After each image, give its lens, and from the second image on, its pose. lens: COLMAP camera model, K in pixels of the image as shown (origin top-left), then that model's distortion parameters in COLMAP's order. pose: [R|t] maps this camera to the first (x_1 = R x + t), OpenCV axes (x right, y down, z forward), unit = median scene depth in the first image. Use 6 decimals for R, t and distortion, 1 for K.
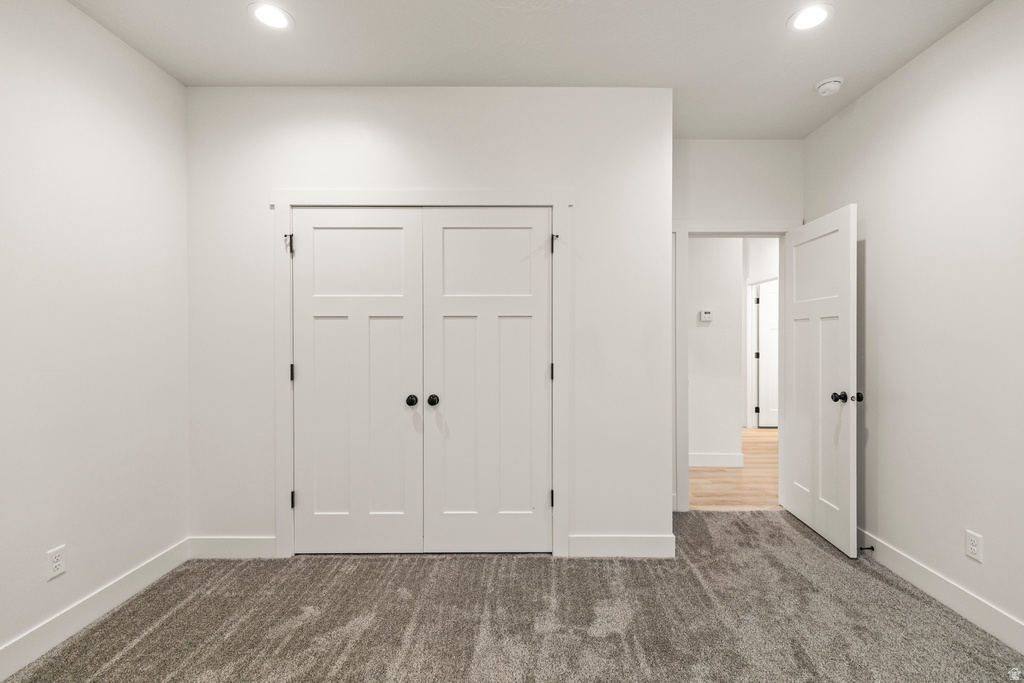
lens RADIAL K [[512.8, 0, 536.7], [0, 512.8, 344.6], [0, 0, 1]] dist [0.002943, 0.000427]
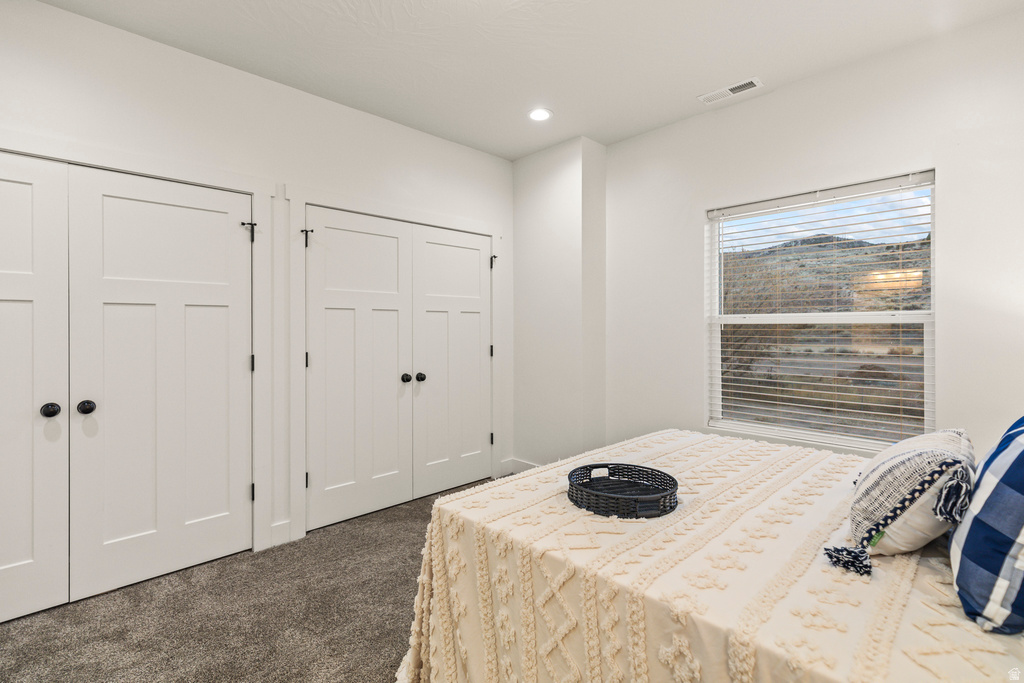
lens RADIAL K [[473.5, 0, 517.3], [0, 473.5, 334.9], [0, 0, 1]] dist [0.000806, 0.000263]
pose [[0.725144, -0.009196, 0.688536, -0.236784], [0.009814, 0.999947, 0.003019, 0.001023], [-0.688527, 0.004568, 0.725196, -0.003349]]
